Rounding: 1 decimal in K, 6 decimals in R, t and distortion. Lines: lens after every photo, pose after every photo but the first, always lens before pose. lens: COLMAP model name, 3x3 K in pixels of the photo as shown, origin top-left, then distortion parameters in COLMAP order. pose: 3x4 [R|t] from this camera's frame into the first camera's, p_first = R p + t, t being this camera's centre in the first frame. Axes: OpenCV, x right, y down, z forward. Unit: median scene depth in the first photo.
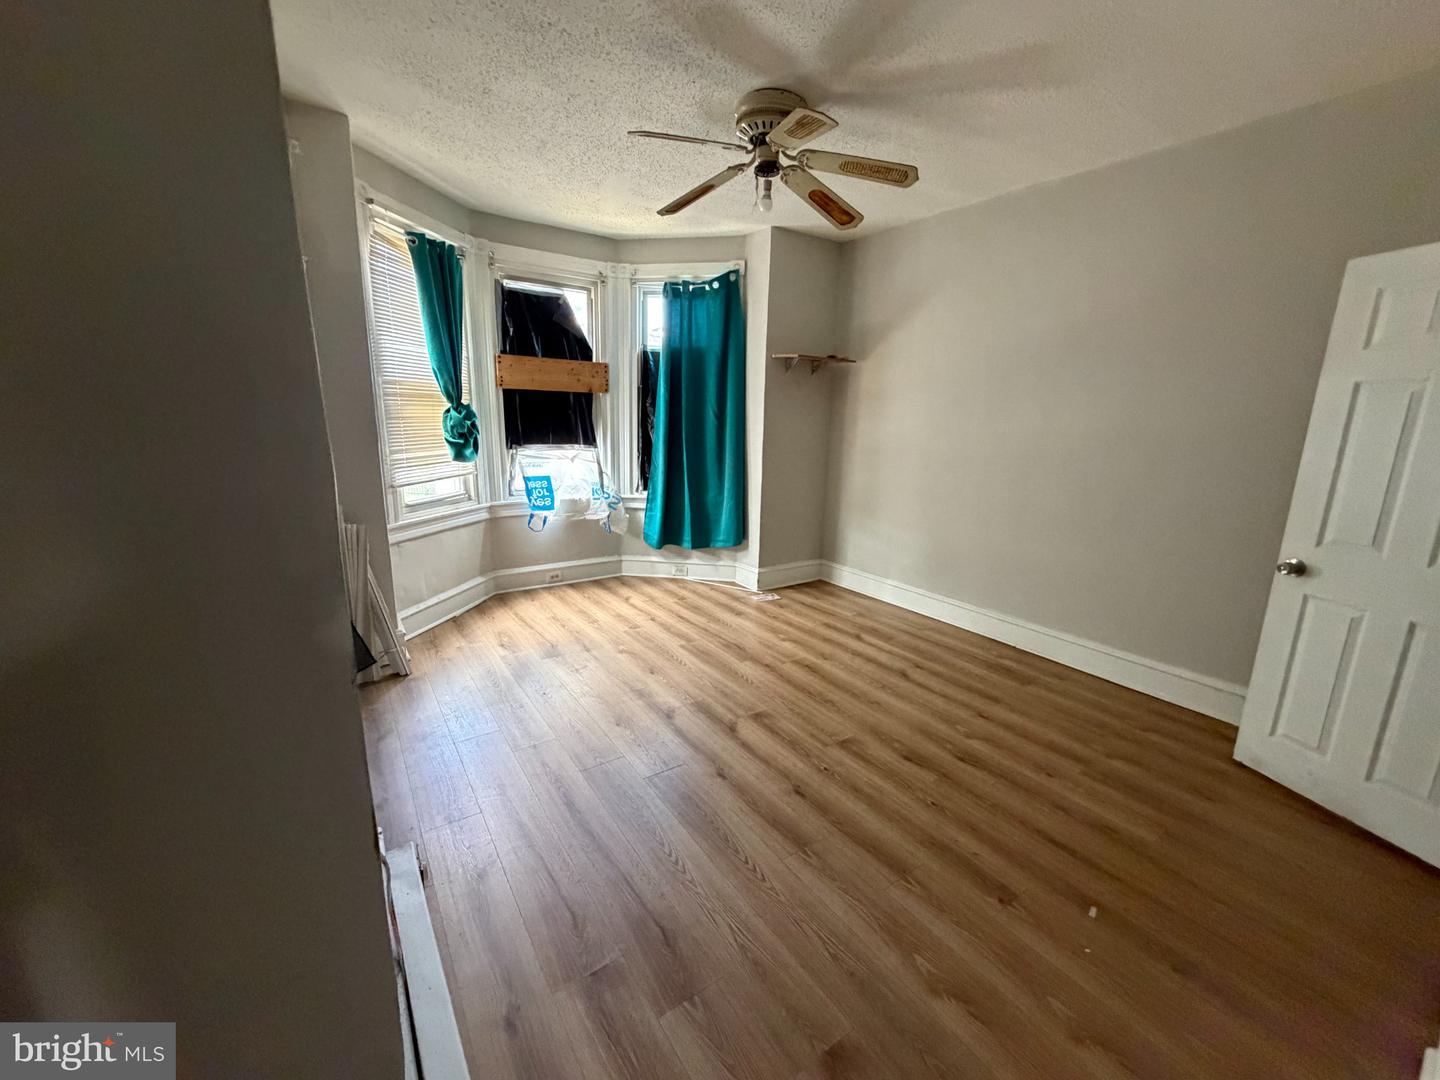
lens RADIAL K [[575.1, 0, 720.0], [0, 575.1, 540.0], [0, 0, 1]] dist [-0.001148, 0.003848]
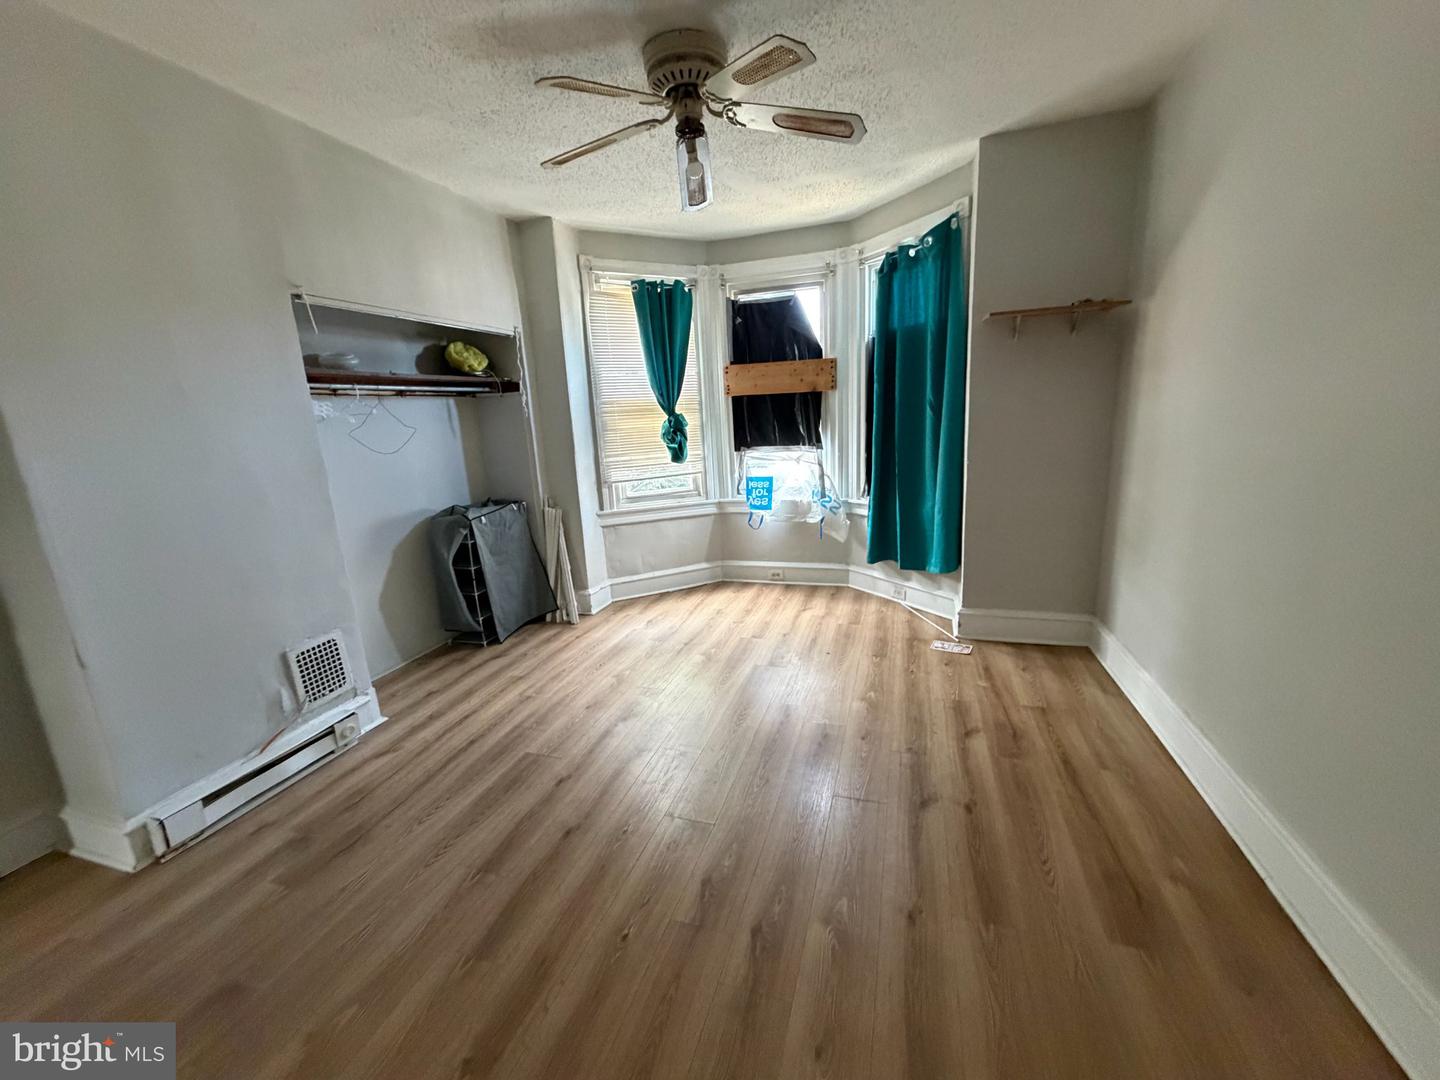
lens RADIAL K [[575.1, 0, 720.0], [0, 575.1, 540.0], [0, 0, 1]] dist [-0.001148, 0.003848]
pose [[0.606404, 0.115031, -0.786792, 0.481213], [-0.106703, 0.992303, 0.062839, -0.054936], [0.787965, 0.045847, 0.614011, 0.304686]]
